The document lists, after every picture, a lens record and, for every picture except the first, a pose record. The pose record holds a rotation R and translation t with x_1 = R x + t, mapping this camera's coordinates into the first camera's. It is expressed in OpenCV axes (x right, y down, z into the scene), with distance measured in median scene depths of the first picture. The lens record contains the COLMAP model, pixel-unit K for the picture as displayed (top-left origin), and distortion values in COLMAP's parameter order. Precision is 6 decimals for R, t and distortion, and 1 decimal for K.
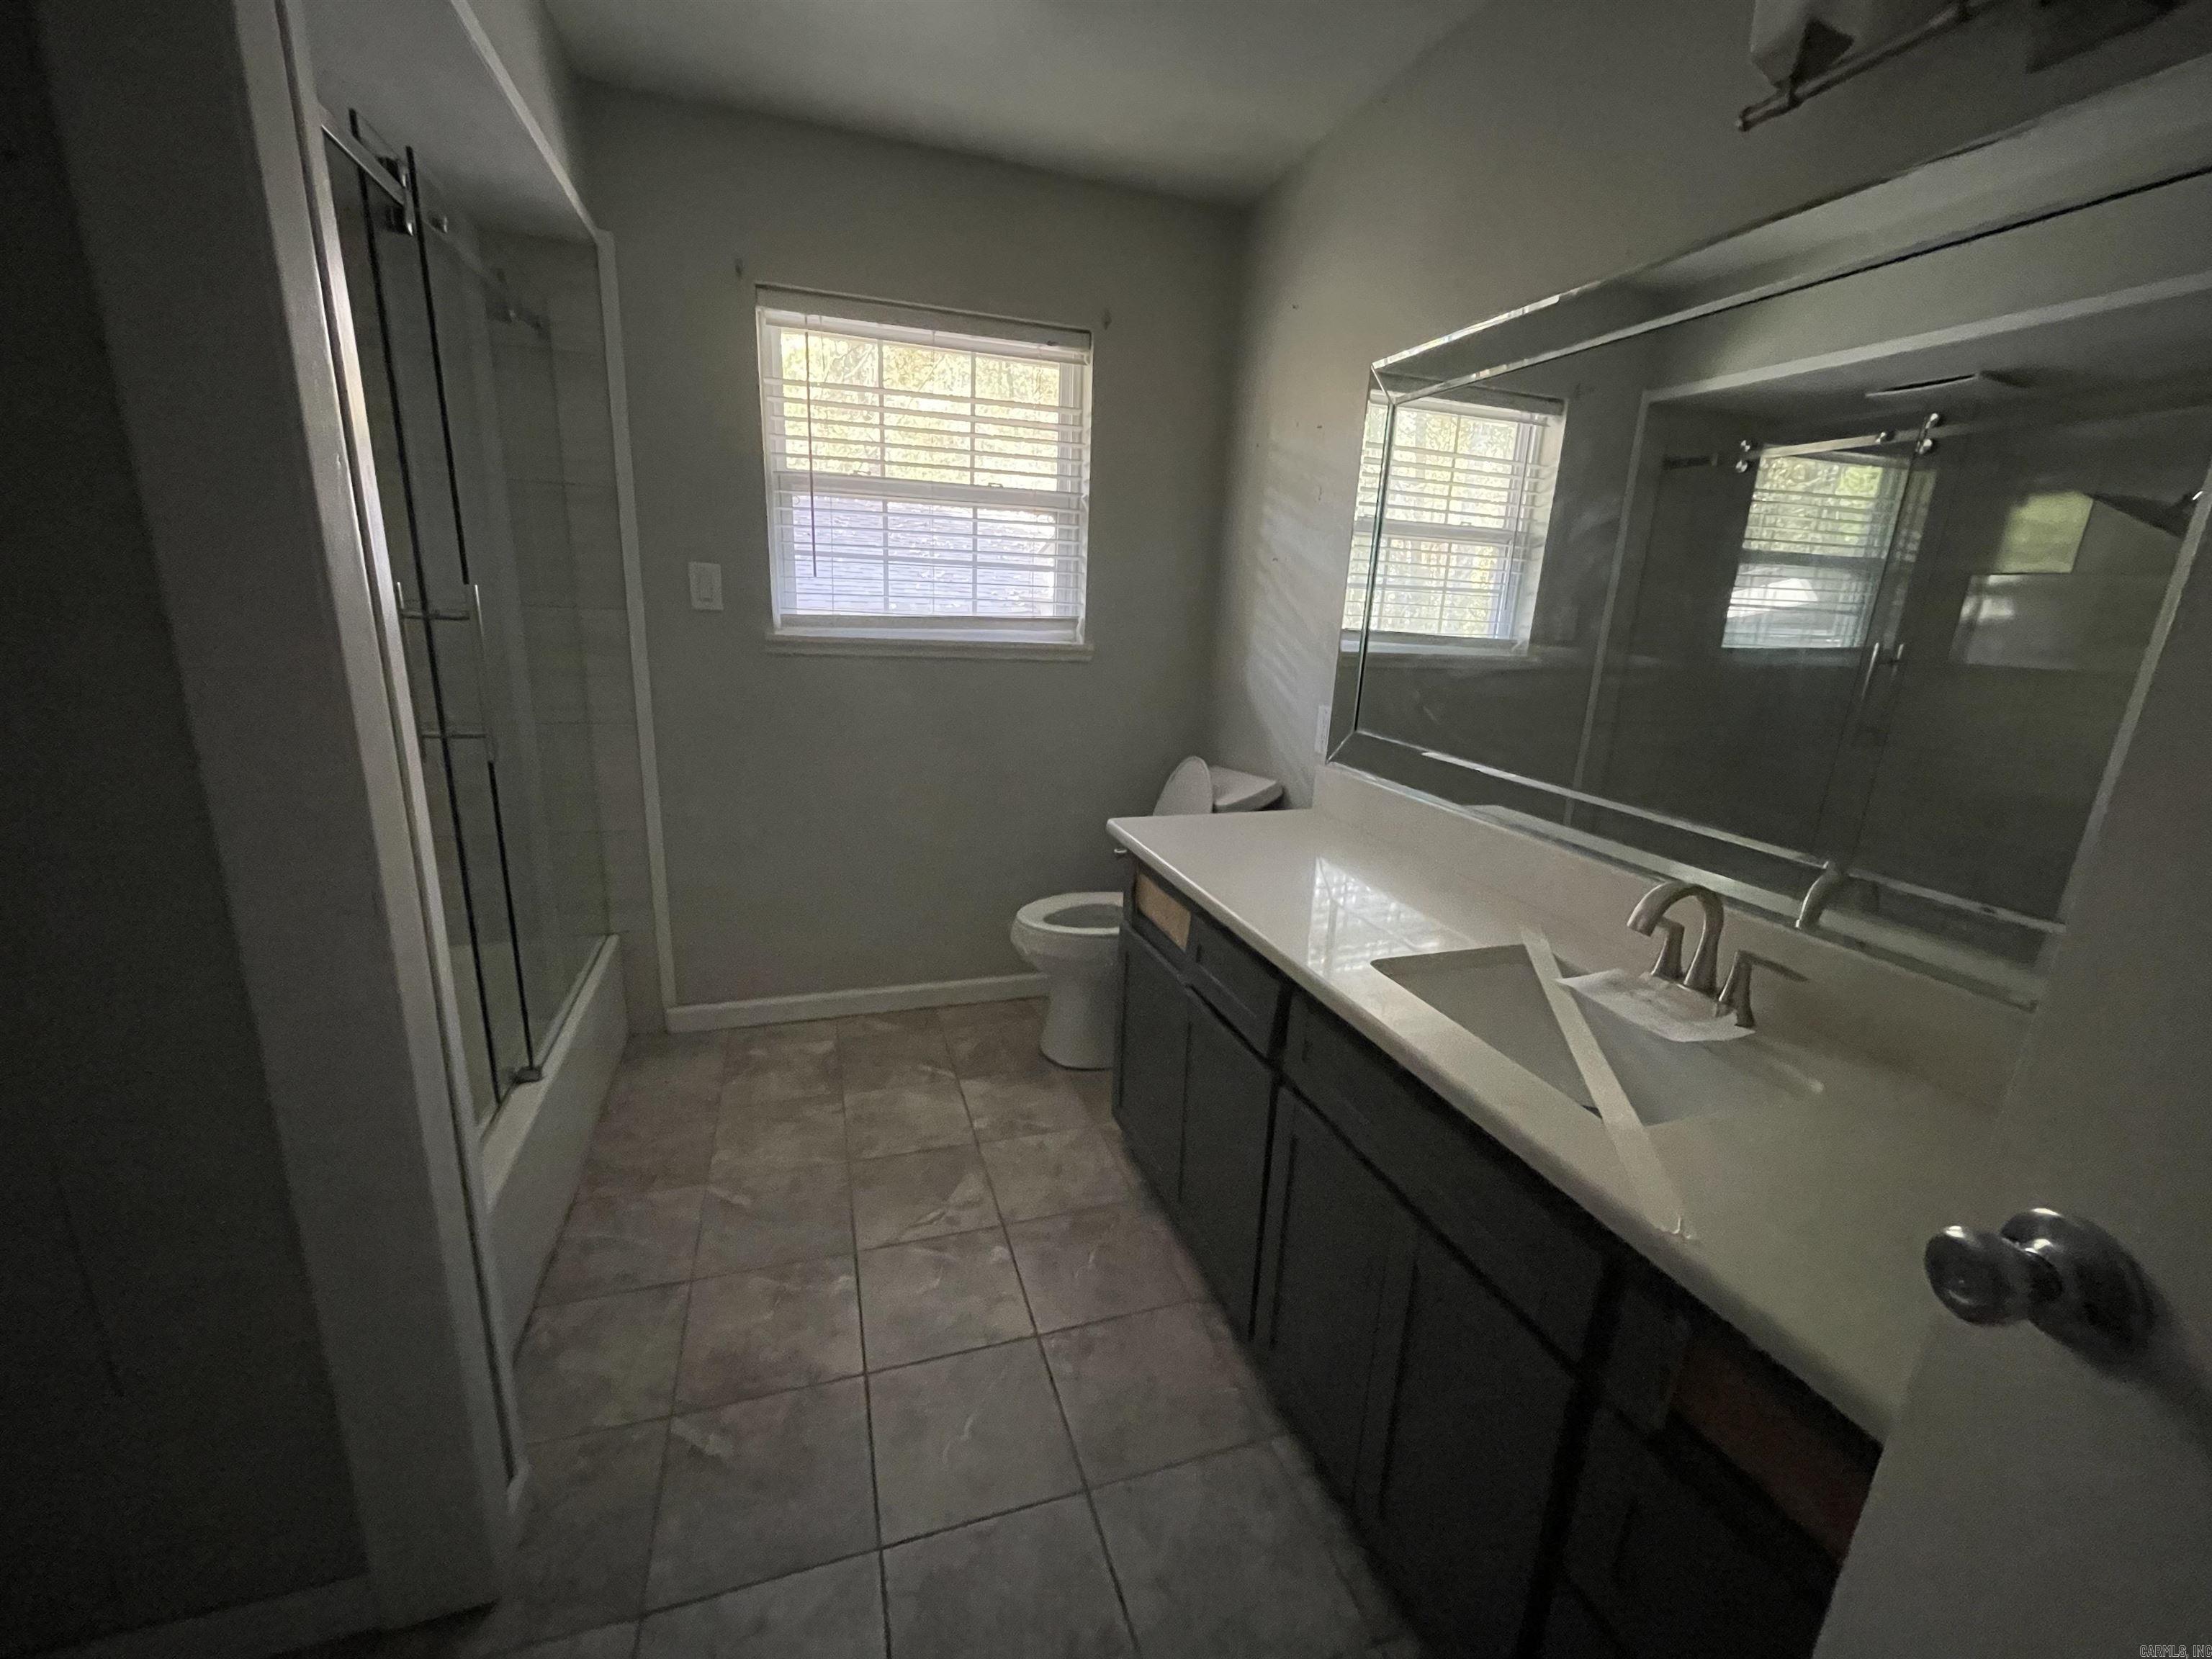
lens RADIAL K [[888.8, 0, 1101.2], [0, 888.8, 825.3], [0, 0, 1]] dist [-0.006360, 0.000602]
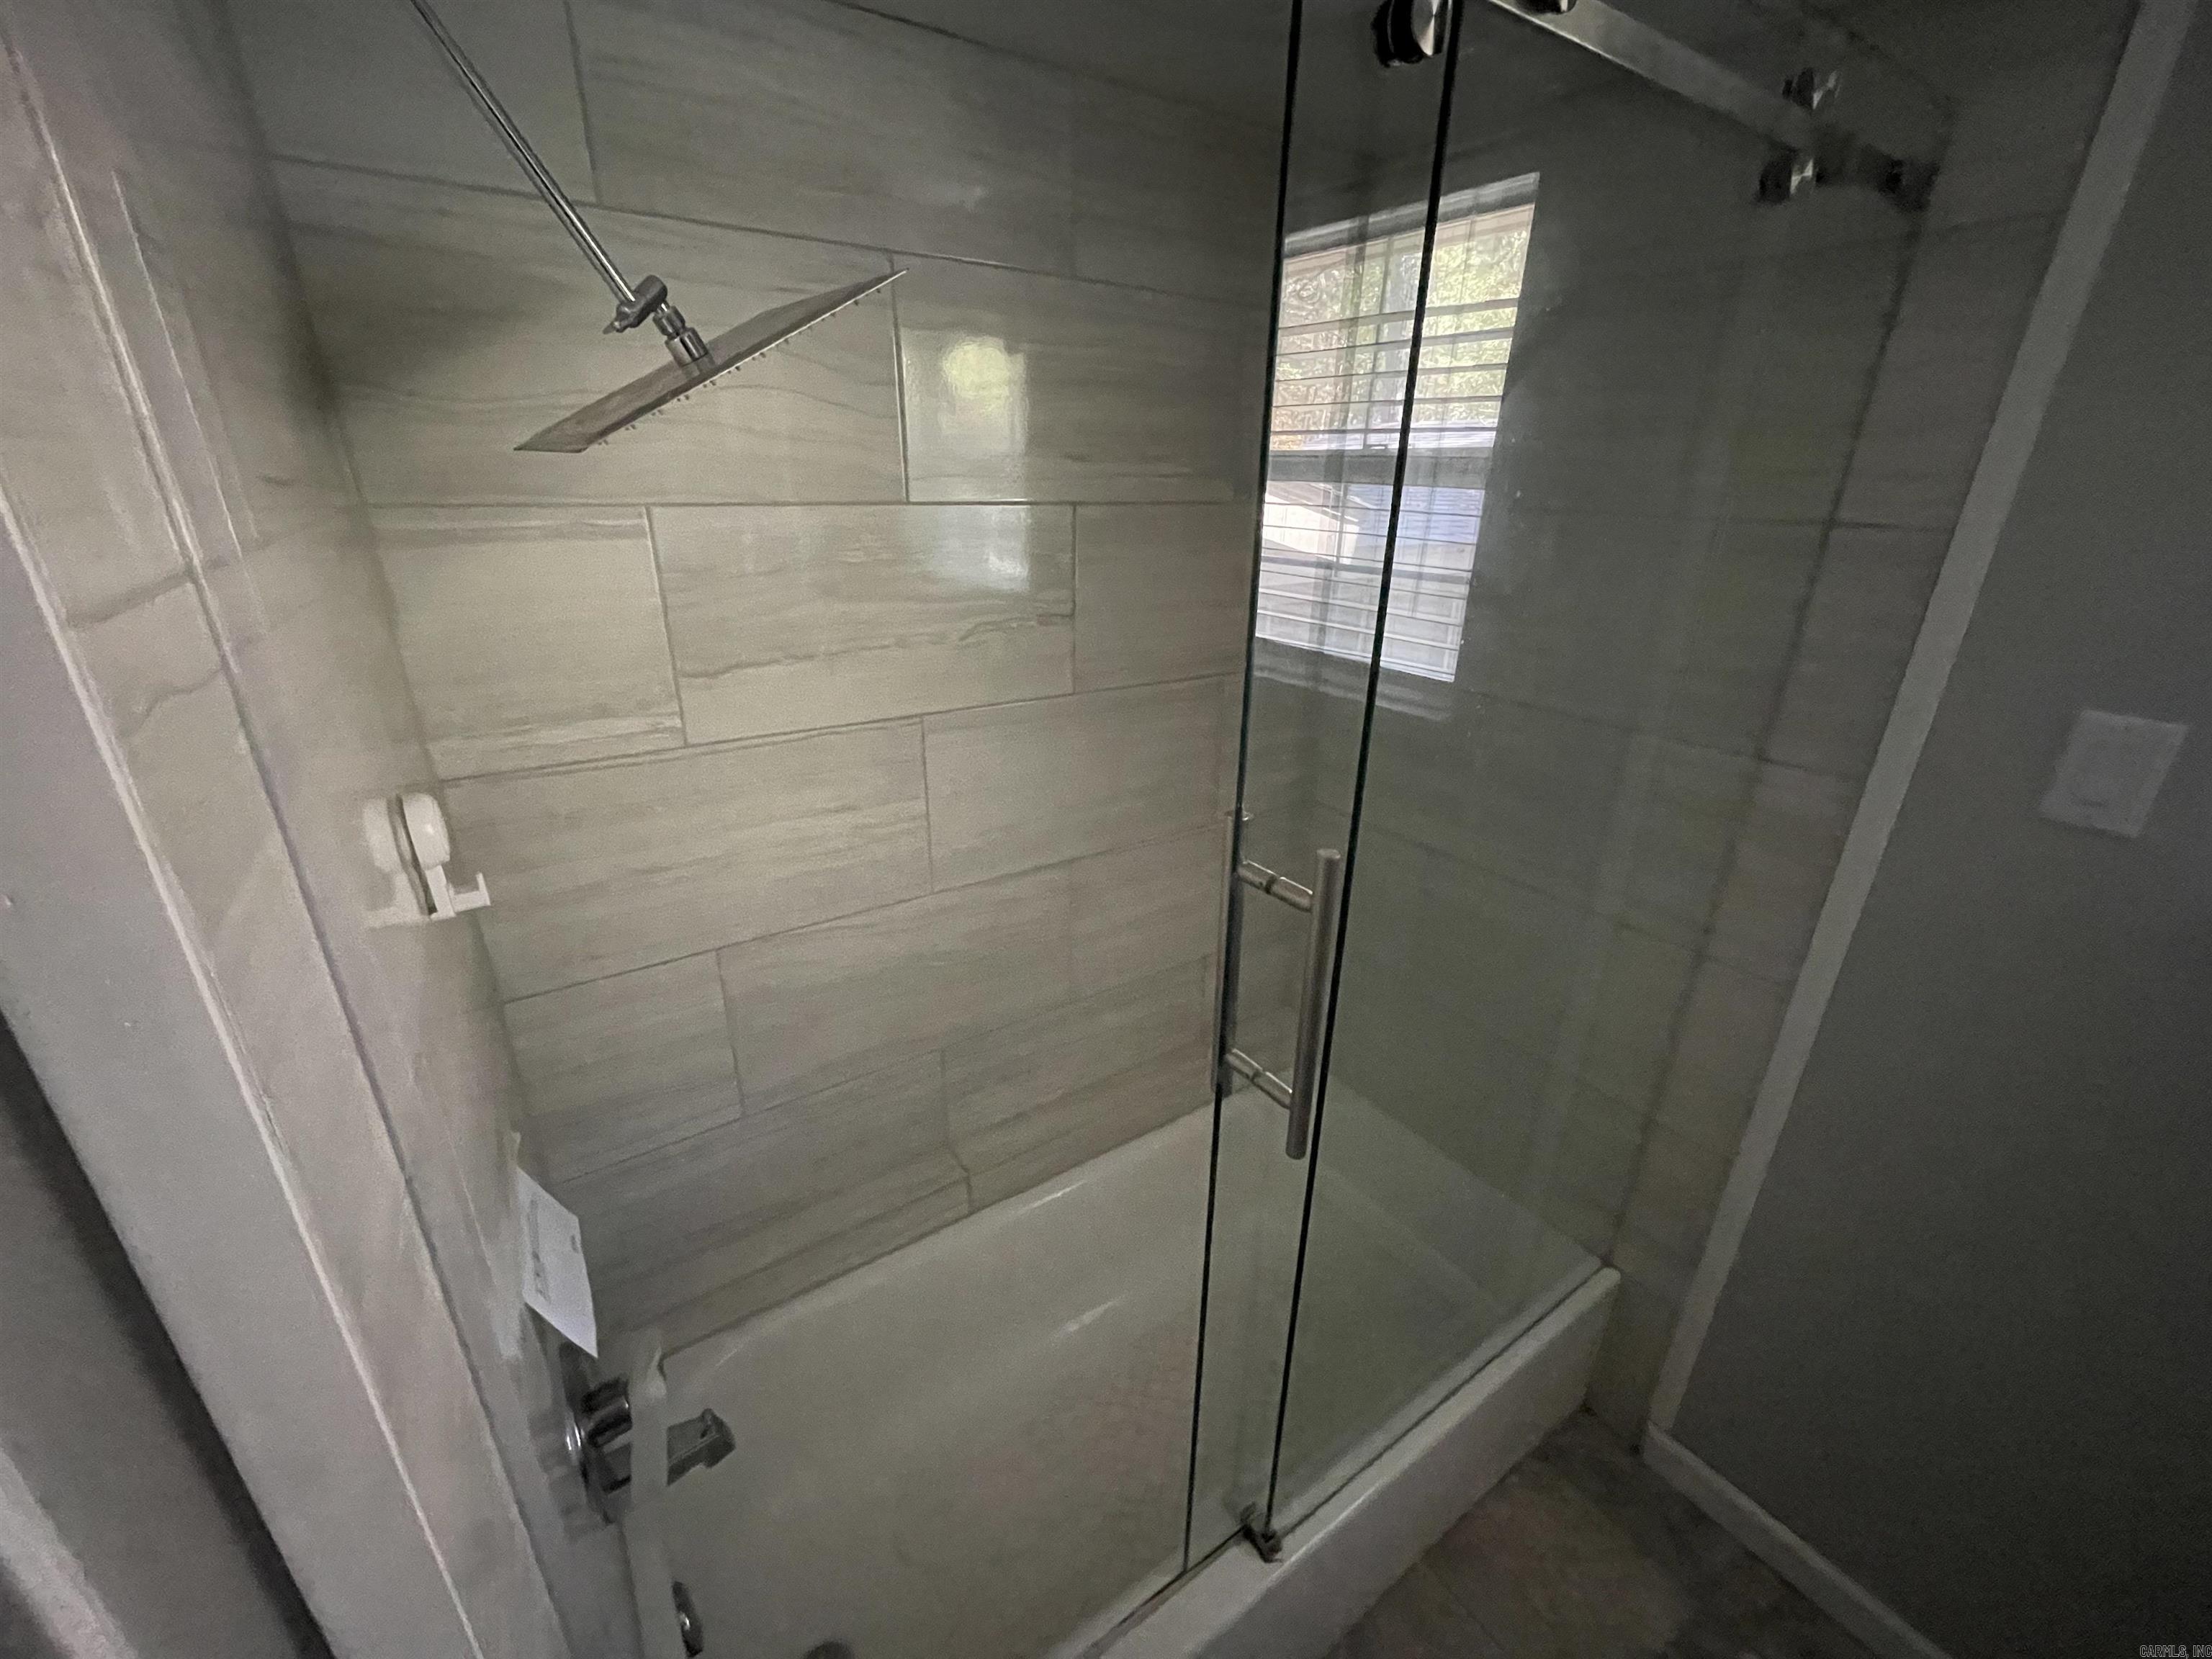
lens RADIAL K [[888.8, 0, 1106.2], [0, 888.8, 825.2], [0, 0, 1]] dist [-0.006360, 0.000602]
pose [[0.263855, 0.312599, -0.912504, -0.239380], [-0.247409, 0.936312, 0.249216, -0.284346], [0.932293, 0.160005, 0.324390, 0.557331]]
